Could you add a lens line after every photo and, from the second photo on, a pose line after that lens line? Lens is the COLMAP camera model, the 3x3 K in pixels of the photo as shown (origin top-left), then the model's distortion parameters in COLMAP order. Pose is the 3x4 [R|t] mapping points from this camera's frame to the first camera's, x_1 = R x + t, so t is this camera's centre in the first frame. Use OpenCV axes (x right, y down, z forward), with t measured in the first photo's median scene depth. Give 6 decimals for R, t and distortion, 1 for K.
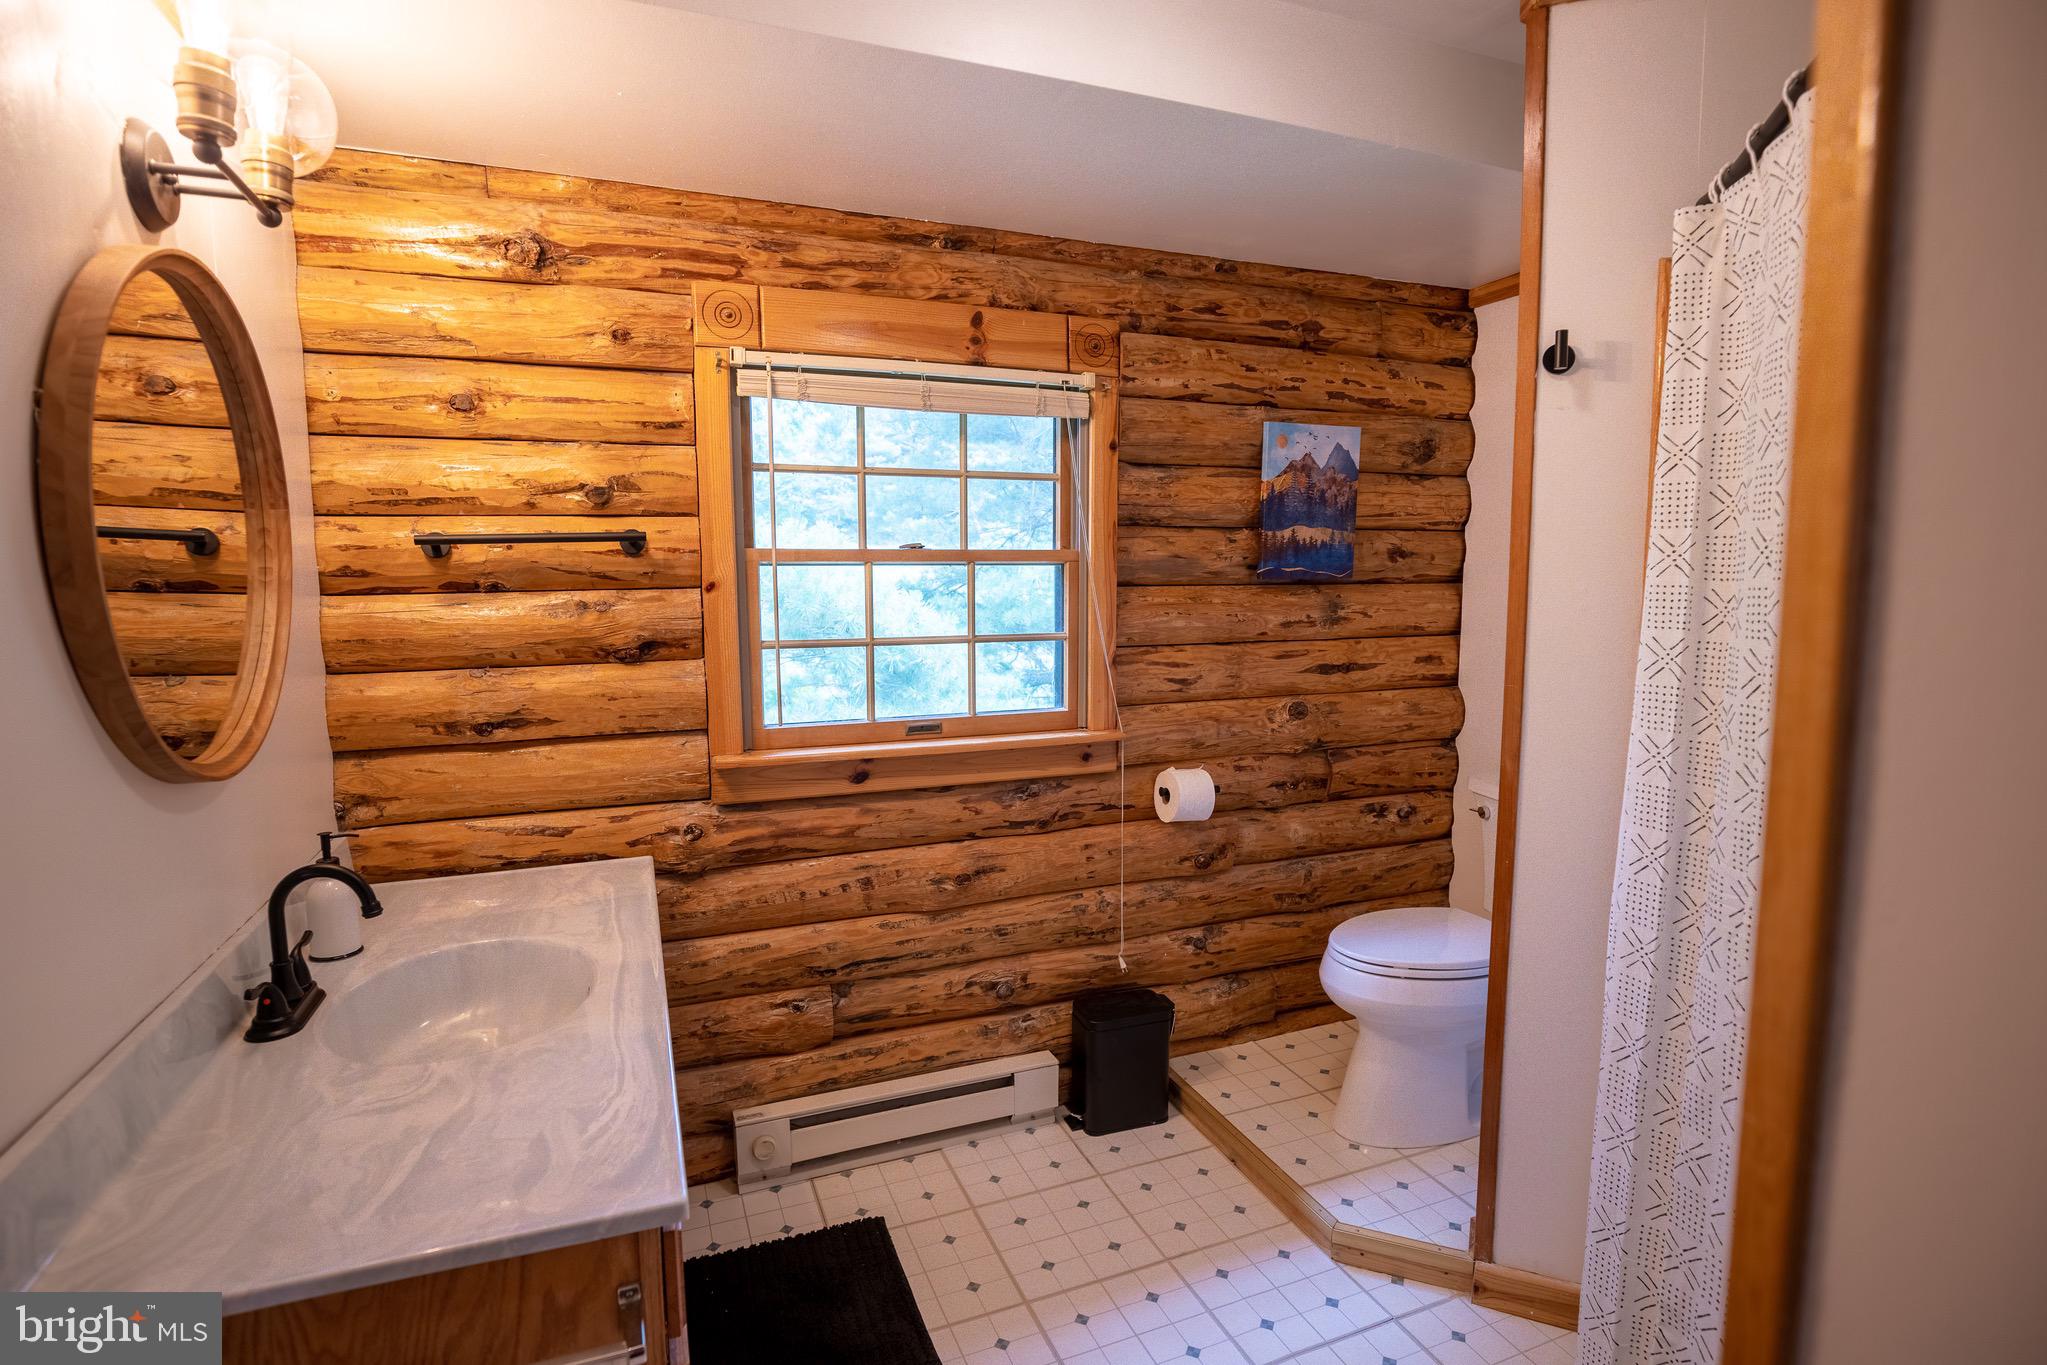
lens RADIAL K [[1039.1, 0, 1035.9], [0, 1039.1, 685.4], [0, 0, 1]] dist [-0.003563, -0.000945]
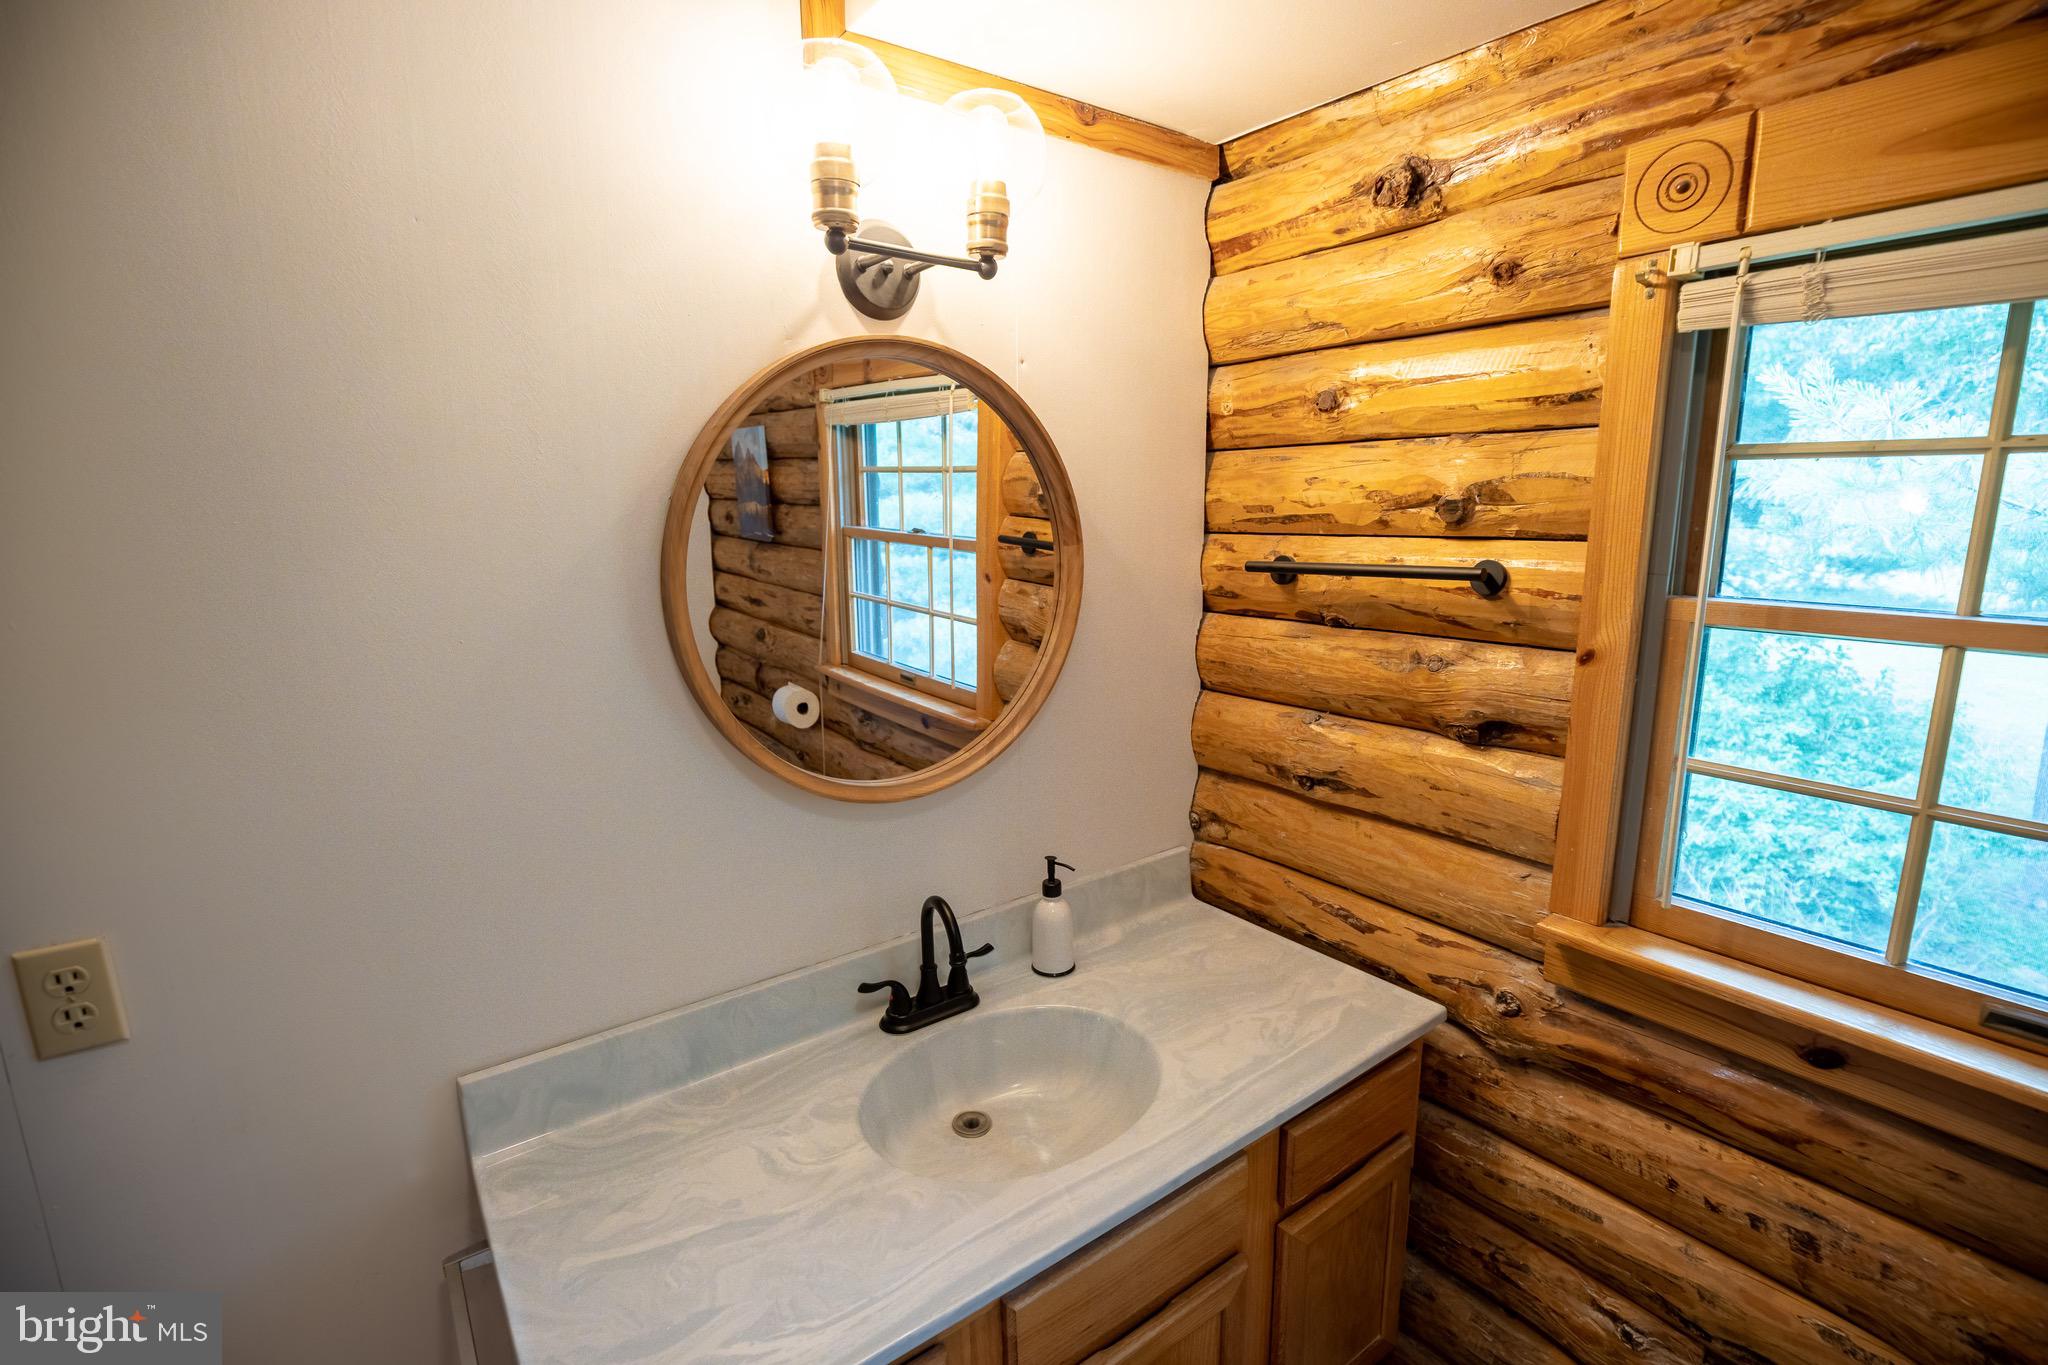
lens RADIAL K [[951.6, 0, 1026.8], [0, 951.6, 691.1], [0, 0, 1]] dist [-0.029314, 0.004002]
pose [[0.257465, 0.195644, -0.946274, 0.142068], [-0.096992, 0.979575, 0.176139, -0.145655], [0.961407, 0.046432, 0.271182, 0.539028]]
